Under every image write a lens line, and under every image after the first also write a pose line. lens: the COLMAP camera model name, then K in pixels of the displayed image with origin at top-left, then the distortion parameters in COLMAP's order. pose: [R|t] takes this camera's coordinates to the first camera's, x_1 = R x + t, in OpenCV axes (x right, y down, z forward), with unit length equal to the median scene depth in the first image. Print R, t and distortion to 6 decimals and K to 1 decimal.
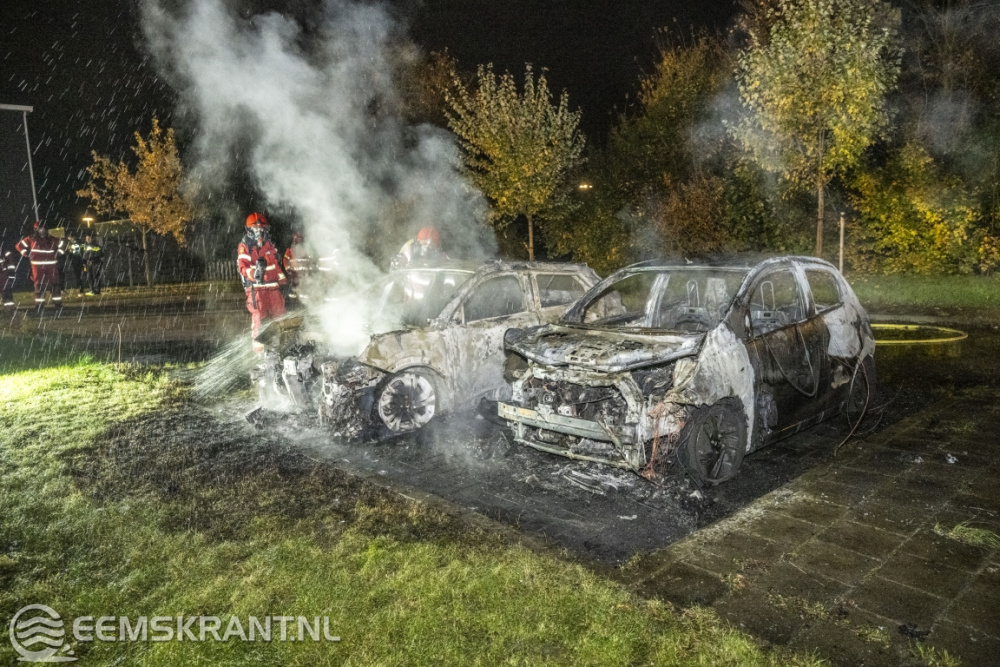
lens RADIAL K [[698.6, 0, 513.3], [0, 698.6, 334.1], [0, 0, 1]] dist [0.004901, -0.000367]
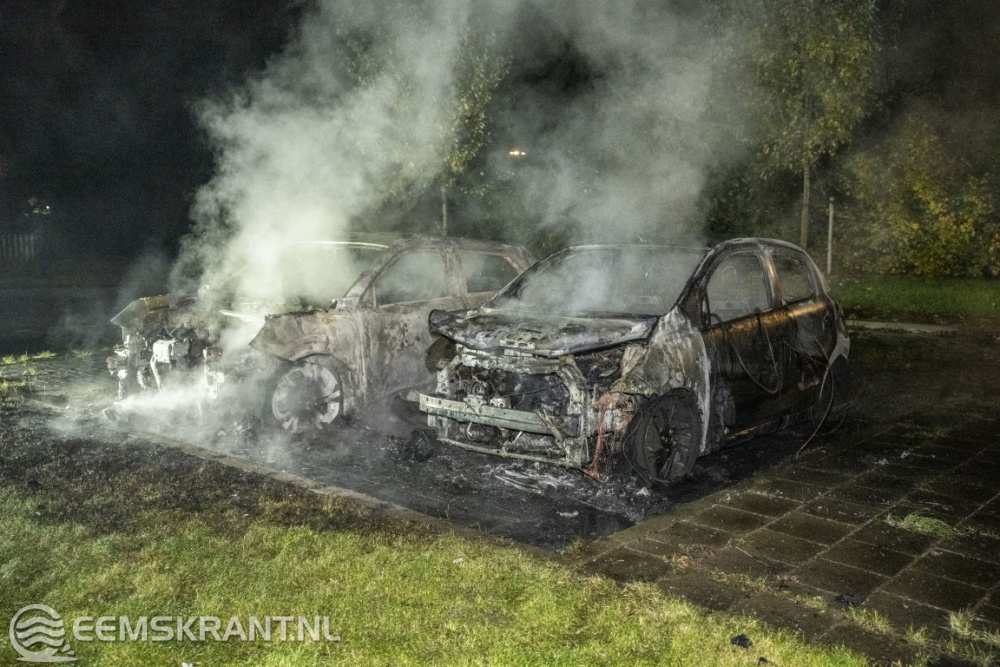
lens RADIAL K [[948.8, 0, 500.0], [0, 948.8, 333.5], [0, 0, 1]] dist [-0.007715, 0.006048]
pose [[0.995343, 0.024820, 0.093145, -0.034805], [-0.023022, 0.999528, -0.020329, 0.045062], [-0.093606, 0.018090, 0.995445, -0.171817]]
